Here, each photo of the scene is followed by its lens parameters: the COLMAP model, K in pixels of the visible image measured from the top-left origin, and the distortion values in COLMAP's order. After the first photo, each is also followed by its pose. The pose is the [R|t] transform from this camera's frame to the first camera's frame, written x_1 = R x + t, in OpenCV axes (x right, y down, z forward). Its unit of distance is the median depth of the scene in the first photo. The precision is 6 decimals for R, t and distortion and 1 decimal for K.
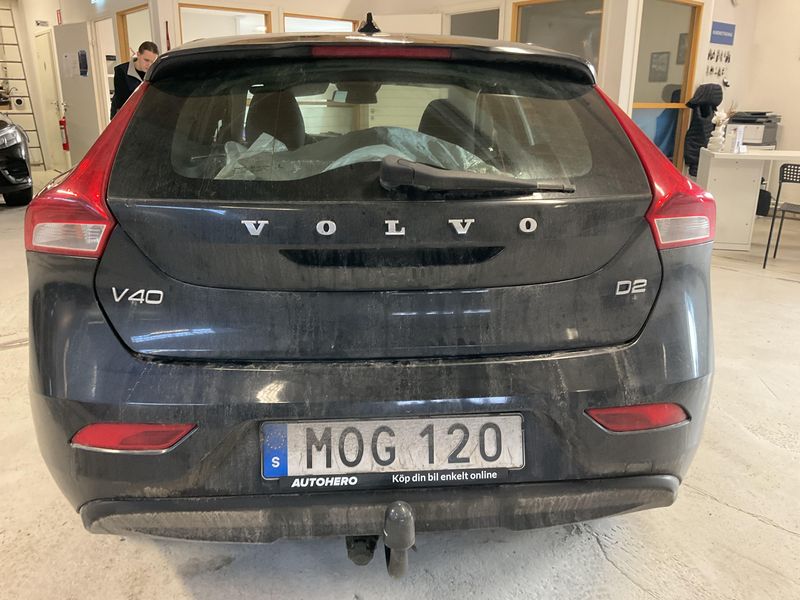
lens RADIAL K [[662.7, 0, 384.5], [0, 662.7, 301.7], [0, 0, 1]] dist [0.065638, -0.002721]
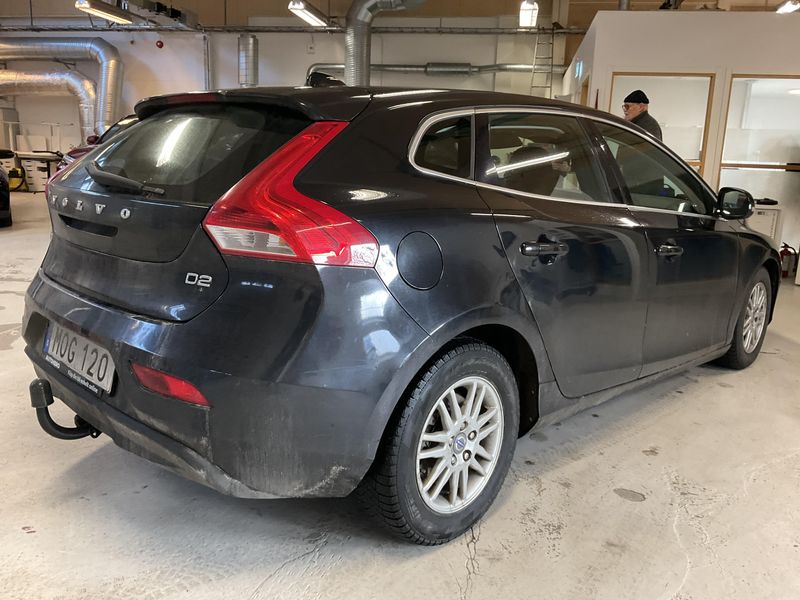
lens RADIAL K [[668.4, 0, 400.0], [0, 668.4, 300.0], [0, 0, 1]] dist [0.012903, -0.008258]
pose [[0.635447, 0.168184, -0.753605, 1.617046], [-0.245187, 0.969428, 0.009606, -0.093387], [0.732182, 0.178670, 0.657257, 0.520200]]
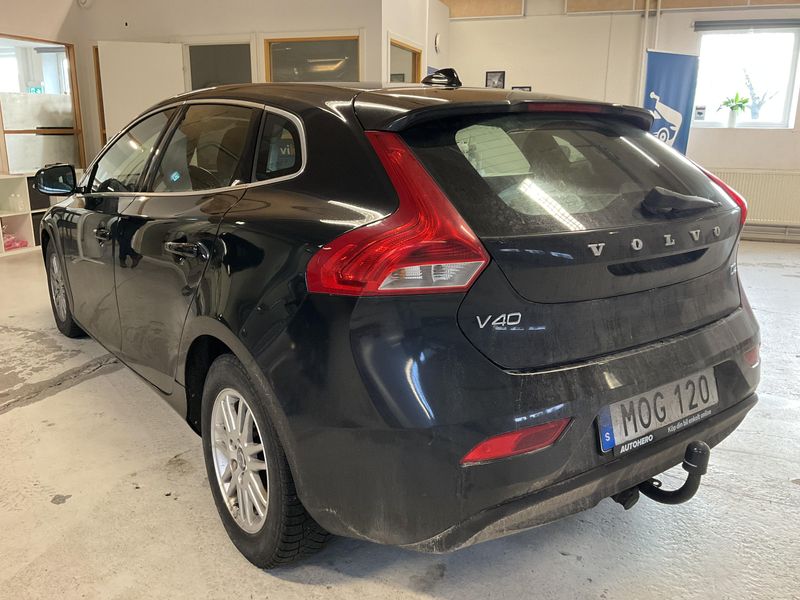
lens RADIAL K [[668.4, 0, 400.0], [0, 668.4, 300.0], [0, 0, 1]] dist [0.012903, -0.008258]
pose [[0.859417, -0.129300, 0.494655, -1.065982], [0.147557, 0.989051, 0.002164, -0.069665], [-0.489519, 0.071130, 0.869087, 0.090333]]
